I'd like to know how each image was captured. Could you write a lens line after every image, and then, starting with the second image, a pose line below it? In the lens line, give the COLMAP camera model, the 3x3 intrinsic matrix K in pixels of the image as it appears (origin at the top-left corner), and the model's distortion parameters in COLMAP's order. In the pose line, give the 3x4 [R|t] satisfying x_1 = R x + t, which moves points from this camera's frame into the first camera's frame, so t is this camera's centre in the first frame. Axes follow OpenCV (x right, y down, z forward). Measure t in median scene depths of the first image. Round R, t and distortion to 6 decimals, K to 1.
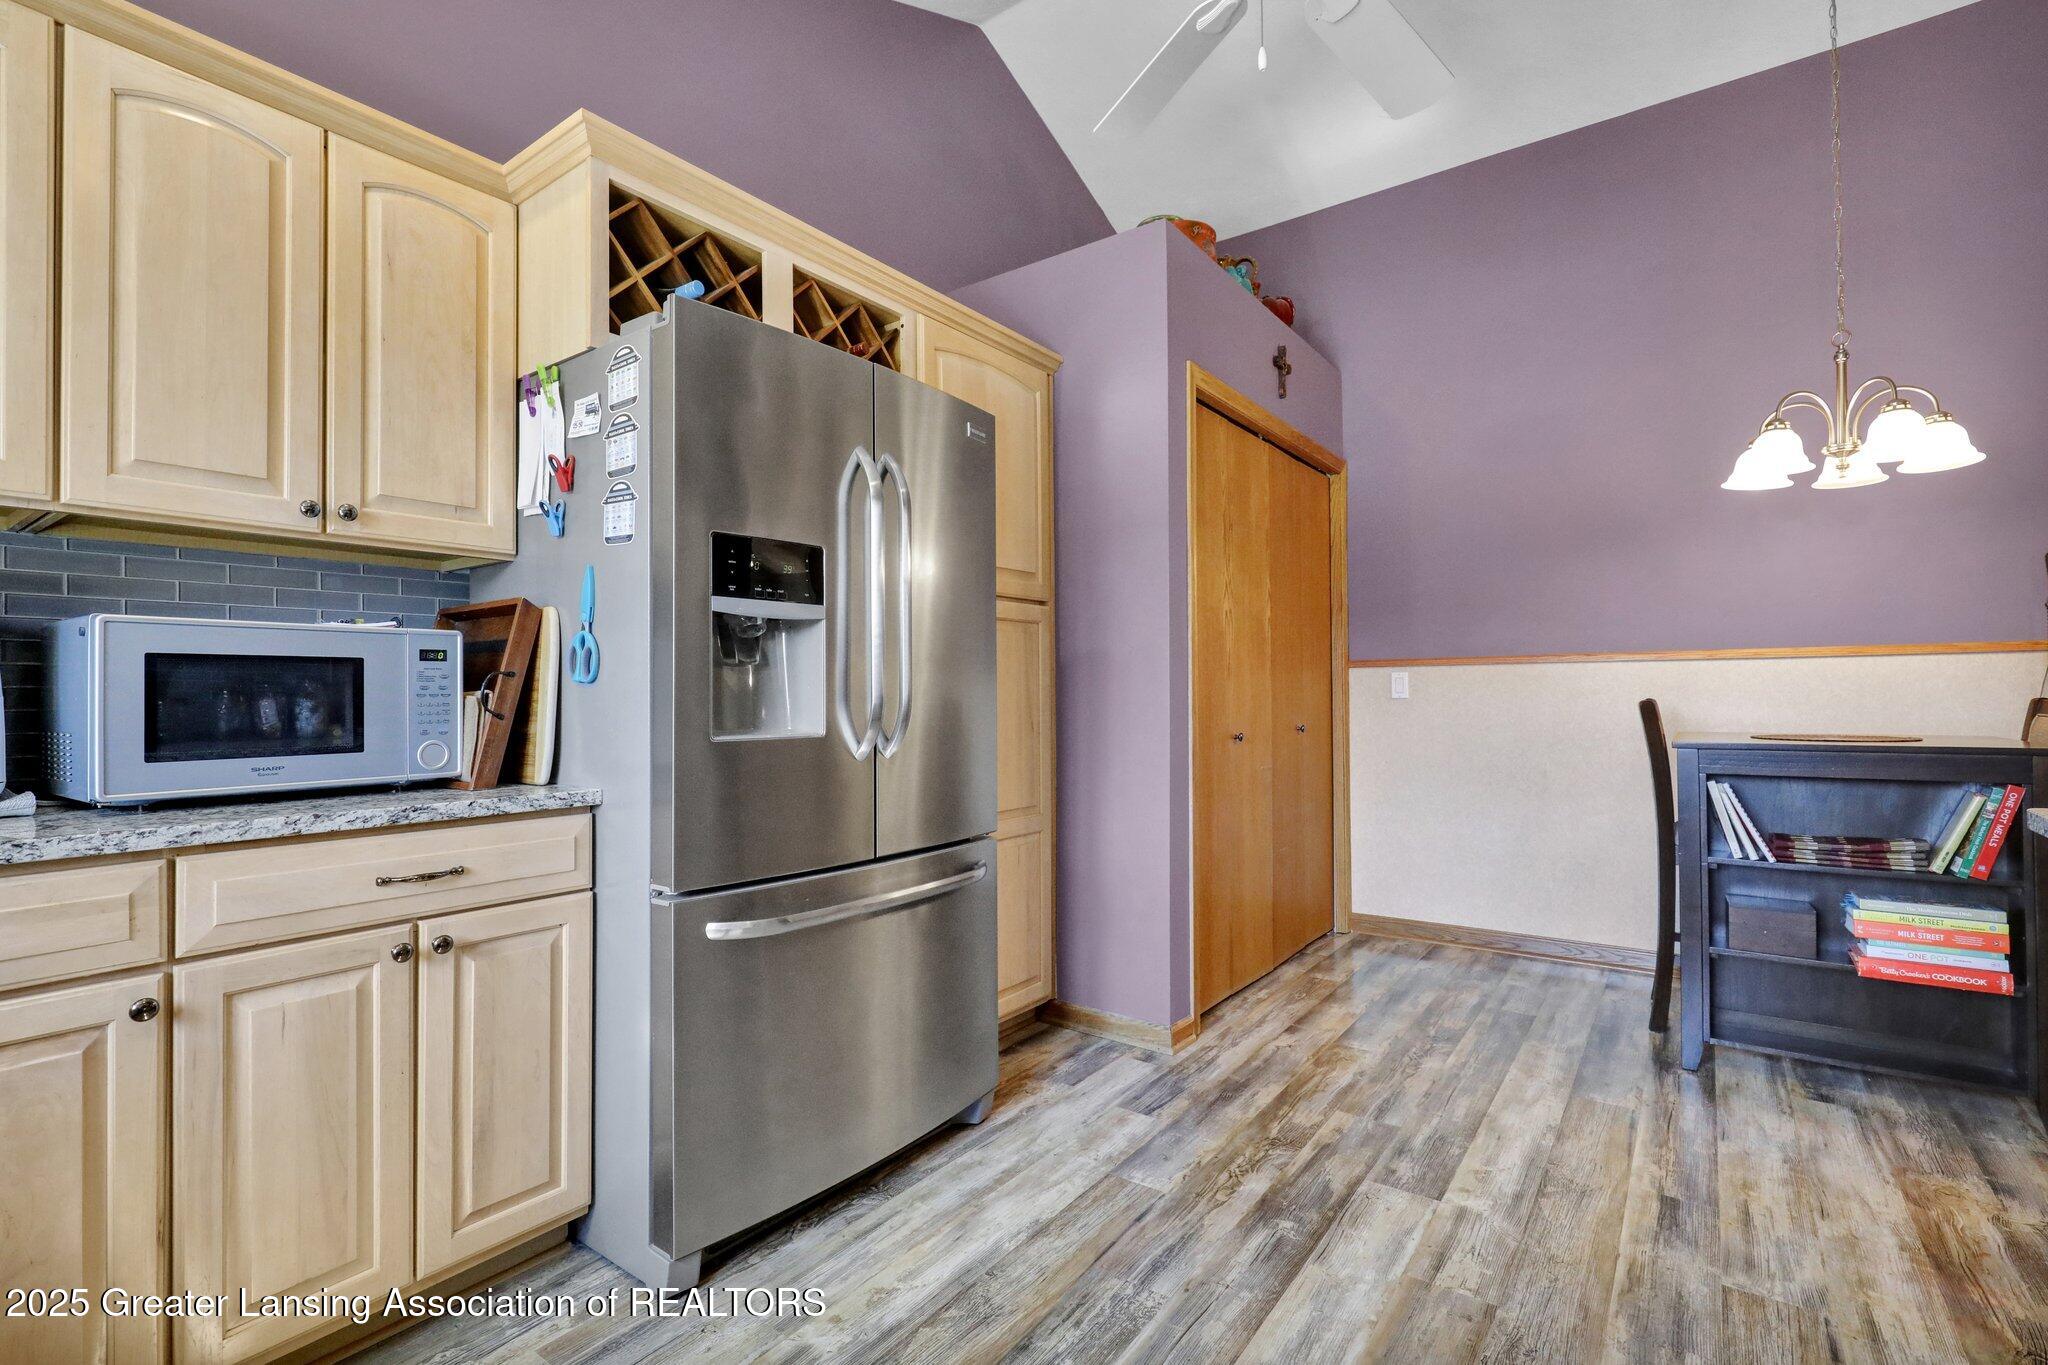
lens RADIAL K [[947.5, 0, 1024.1], [0, 947.5, 690.4], [0, 0, 1]] dist [-0.001289, 0.000569]
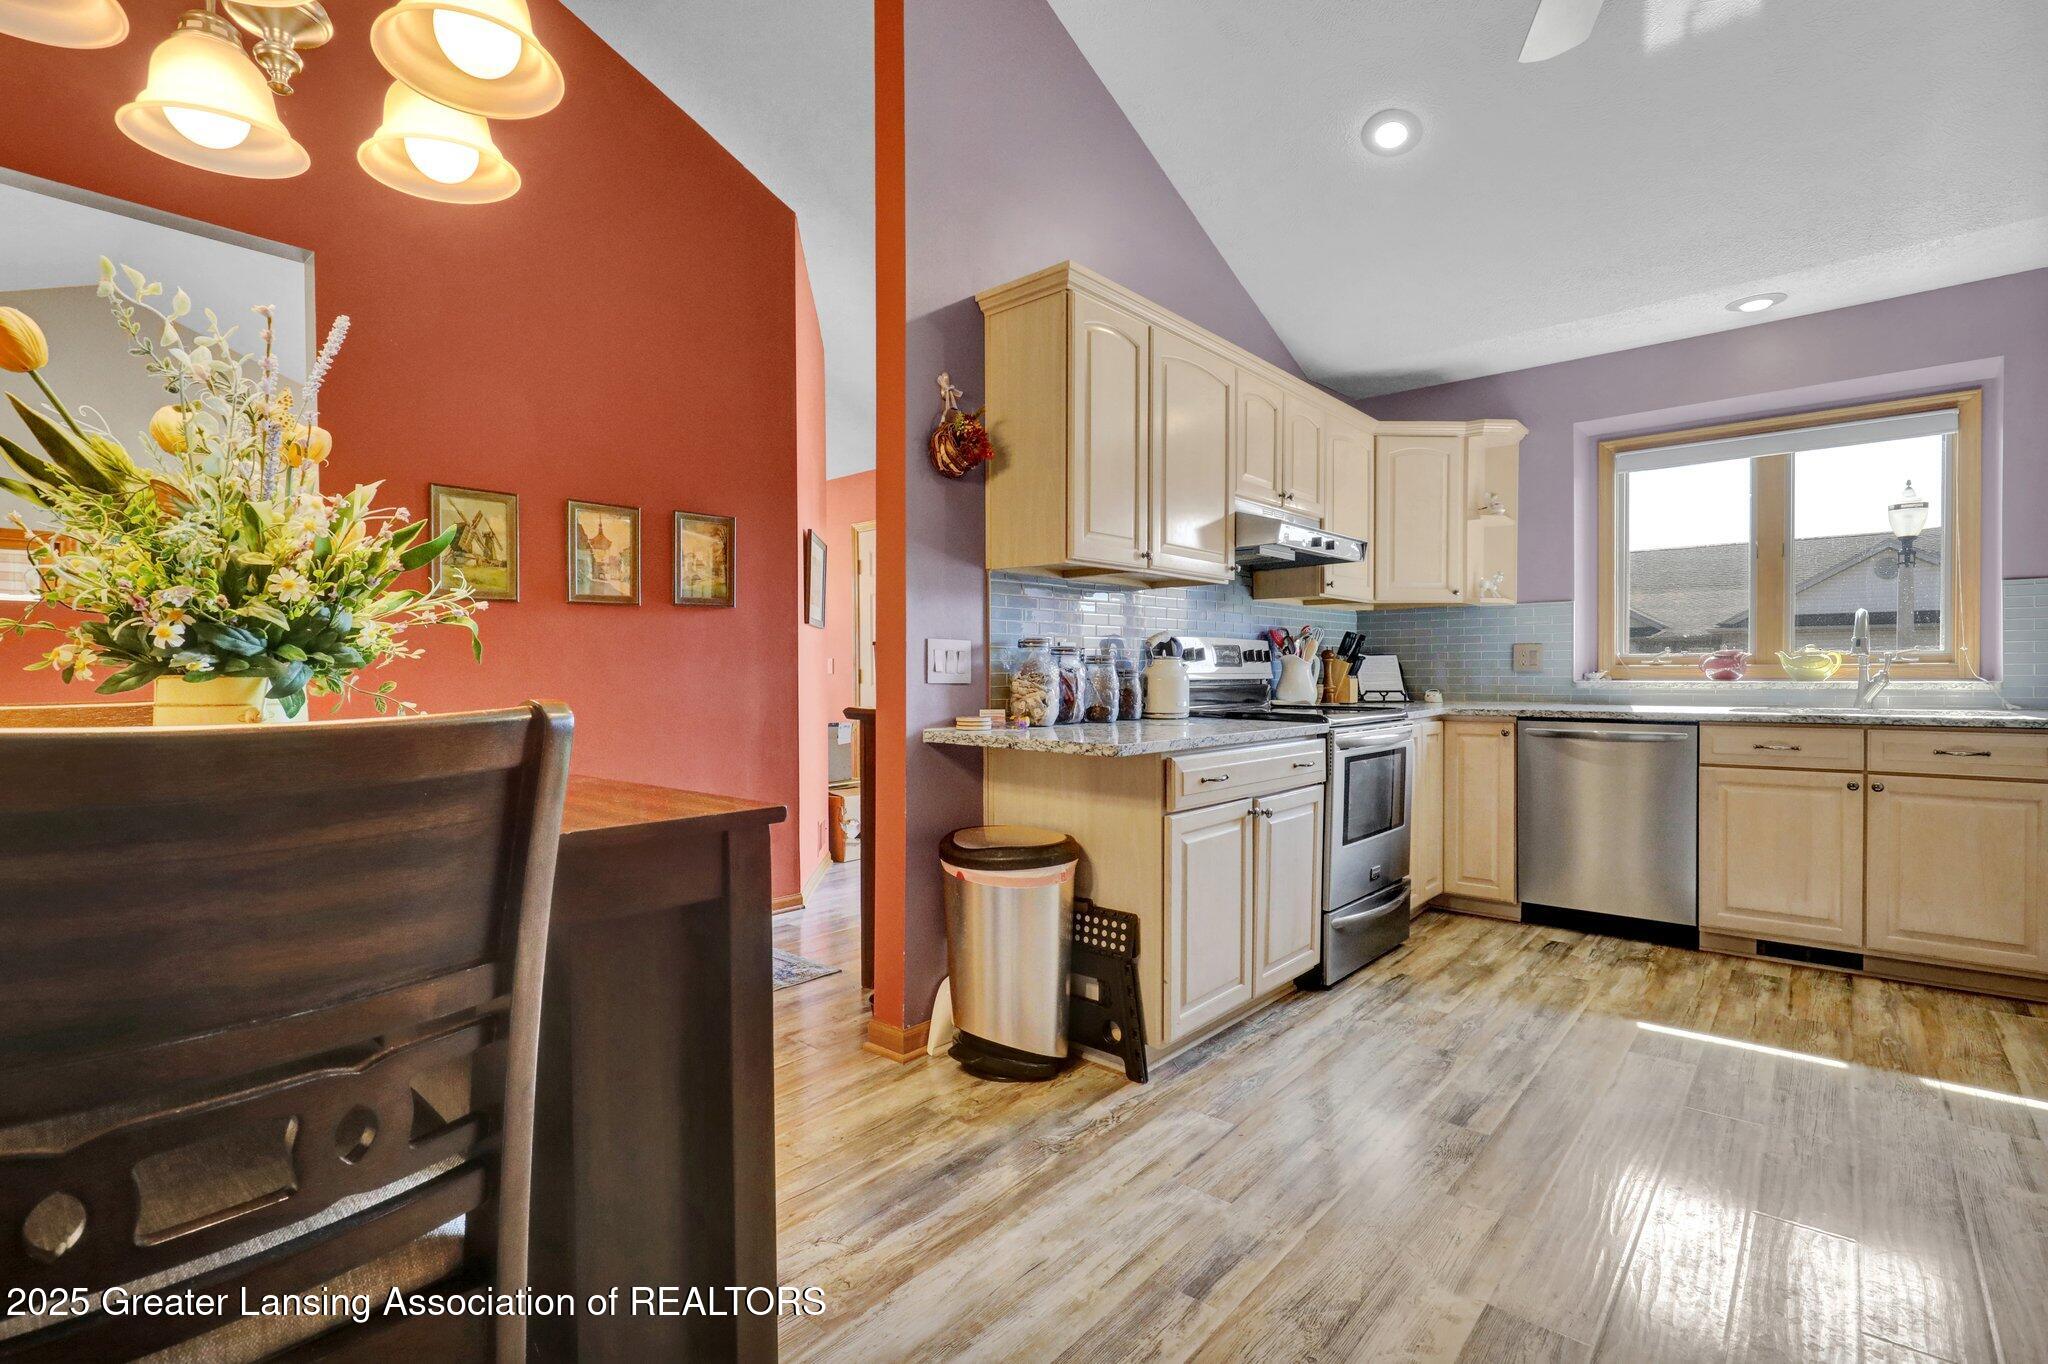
lens RADIAL K [[930.4, 0, 1024.0], [0, 930.4, 682.0], [0, 0, 1]] dist [-0.001575, 0.000099]
pose [[-0.995328, 0.014119, 0.095514, 0.630649], [0.014584, 0.999885, 0.004171, 0.004254], [-0.095444, 0.005545, -0.995419, 1.533642]]
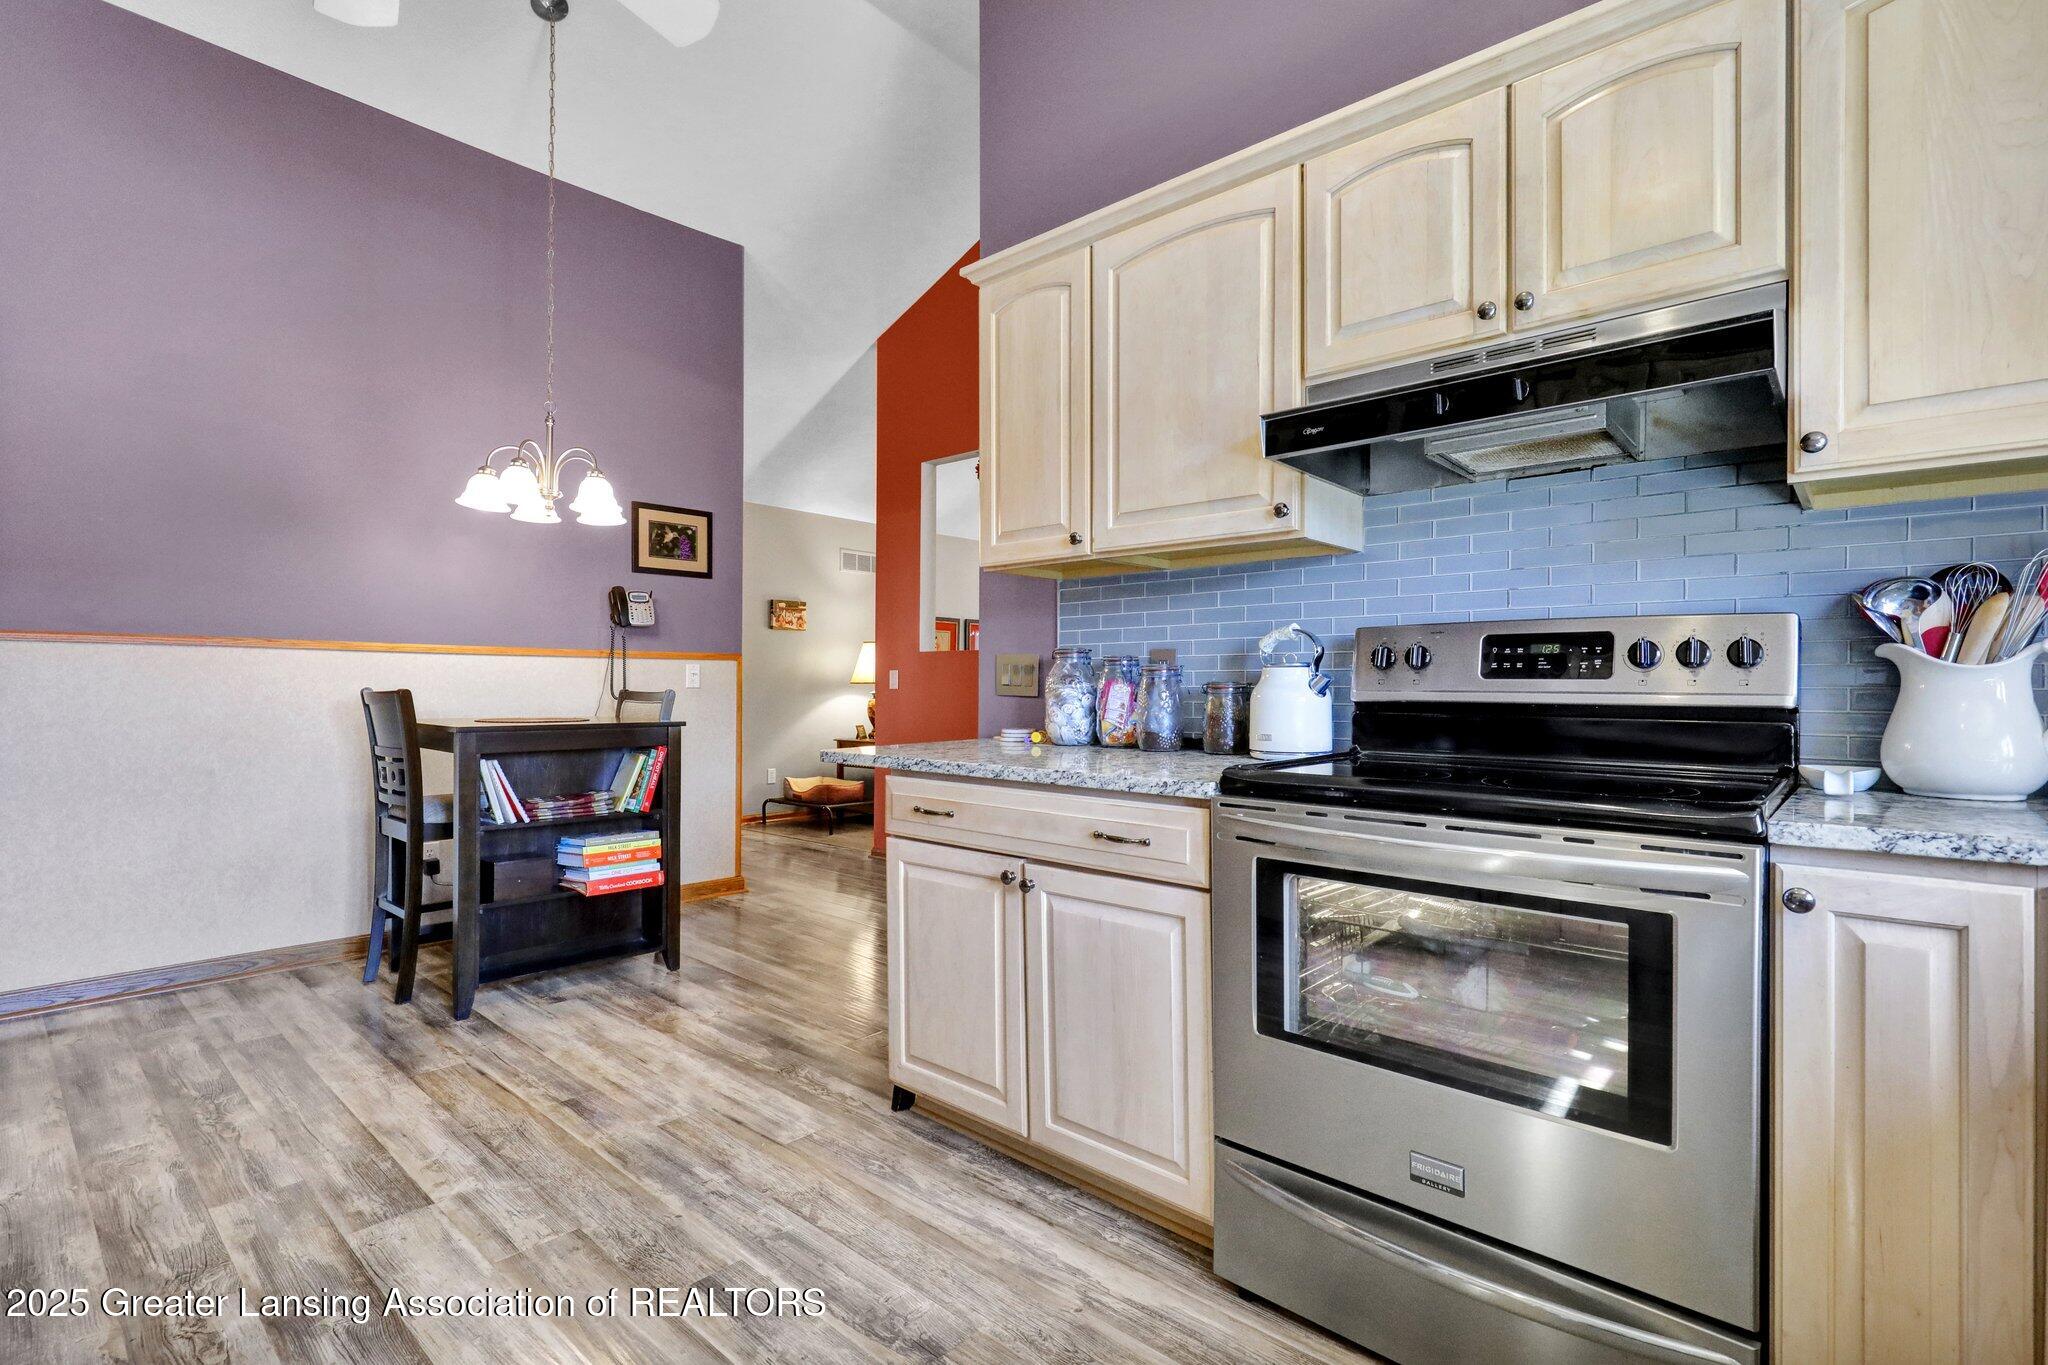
lens RADIAL K [[947.5, 0, 1024.1], [0, 947.5, 690.4], [0, 0, 1]] dist [-0.001289, 0.000569]
pose [[0.096098, 0.005843, 0.995355, -0.397918], [-0.012963, 0.999905, -0.004618, 0.008764], [-0.995287, -0.012459, 0.096164, 0.263645]]
